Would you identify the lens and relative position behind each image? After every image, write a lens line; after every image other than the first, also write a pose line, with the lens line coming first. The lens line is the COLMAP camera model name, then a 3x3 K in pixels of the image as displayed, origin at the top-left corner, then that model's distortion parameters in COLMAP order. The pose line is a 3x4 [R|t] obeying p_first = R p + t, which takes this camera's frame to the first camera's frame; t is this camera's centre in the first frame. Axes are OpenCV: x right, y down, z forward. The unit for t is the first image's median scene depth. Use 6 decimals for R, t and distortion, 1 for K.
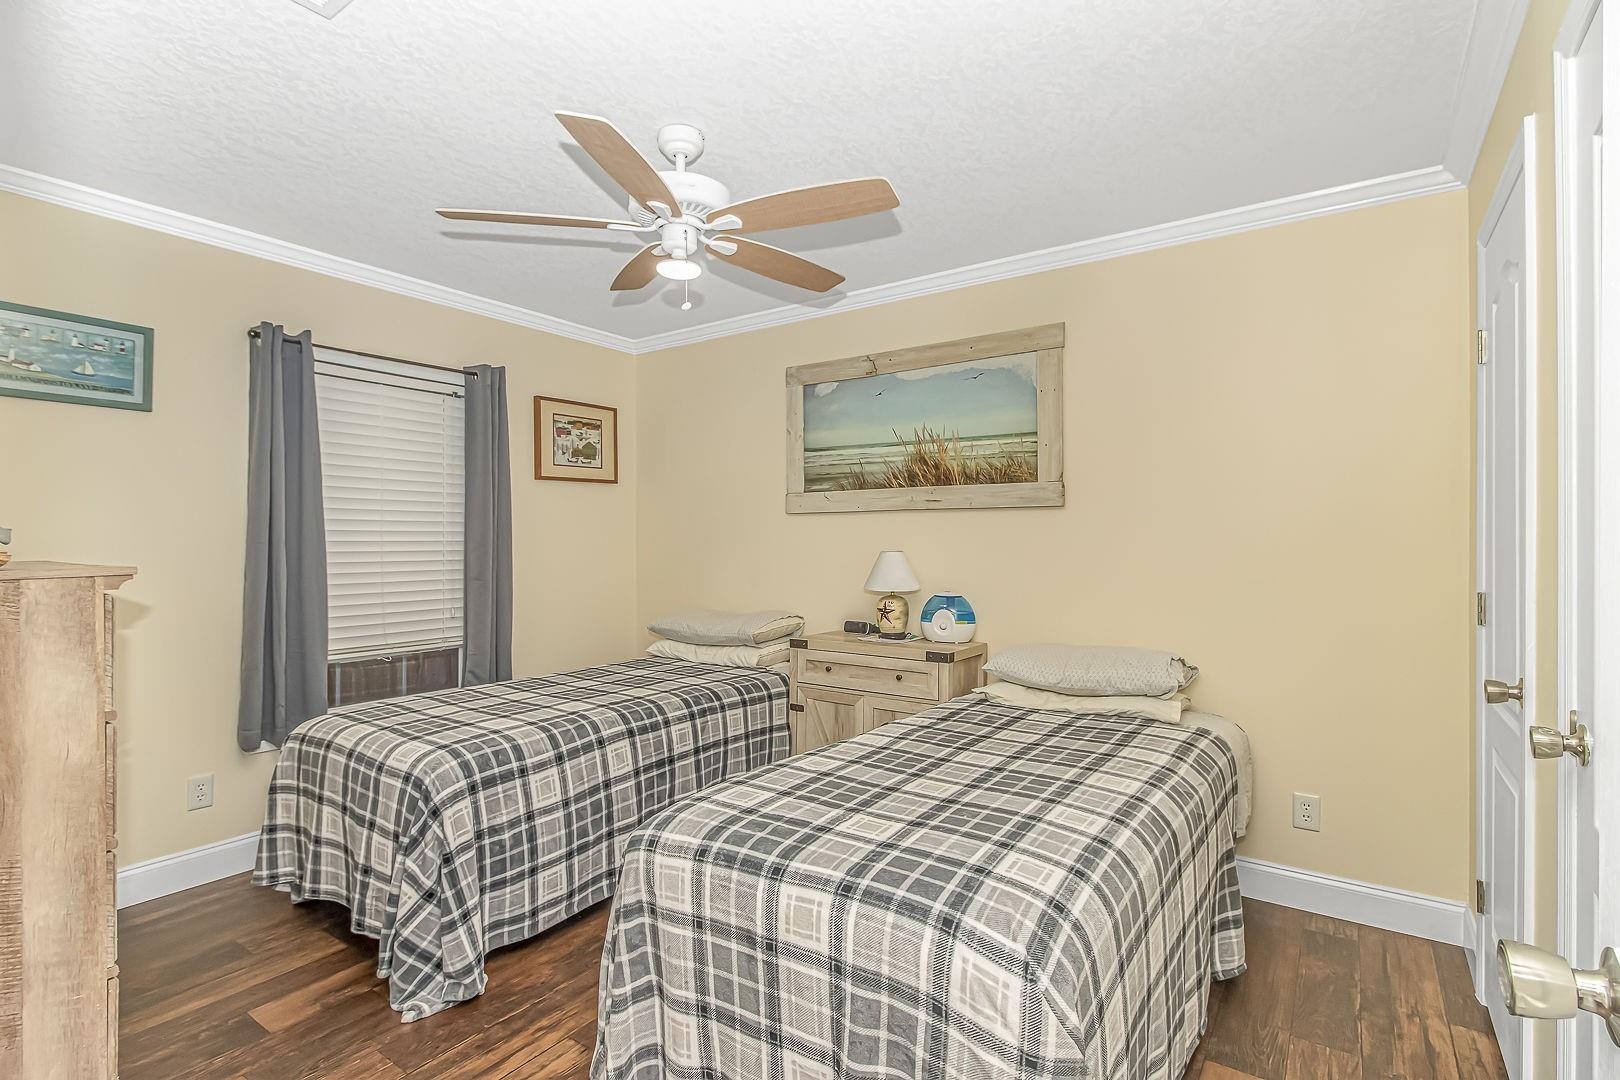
lens RADIAL K [[760.2, 0, 806.4], [0, 760.2, 541.7], [0, 0, 1]] dist [-0.000524, -0.000144]
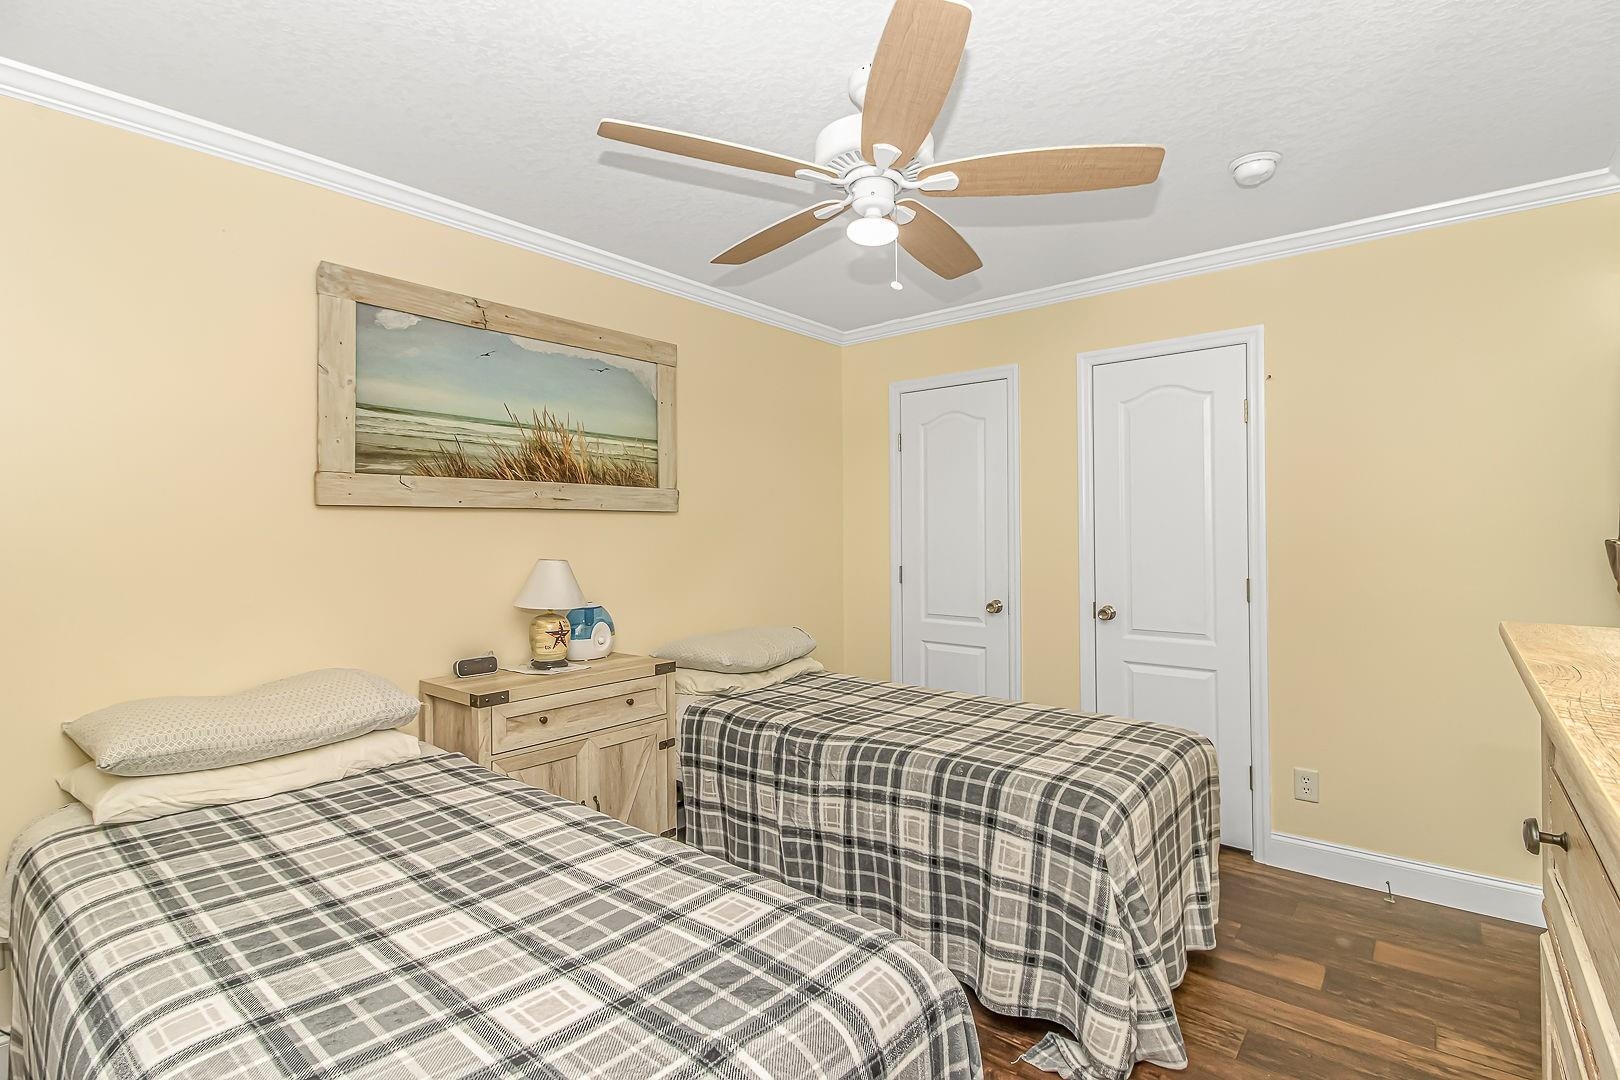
lens RADIAL K [[760.2, 0, 806.1], [0, 760.2, 528.3], [0, 0, 1]] dist [-0.000524, -0.000144]
pose [[0.087008, -0.002355, 0.996205, -0.660833], [-0.001254, 0.999996, 0.002474, -0.023195], [-0.996207, -0.001464, 0.087004, 0.638991]]
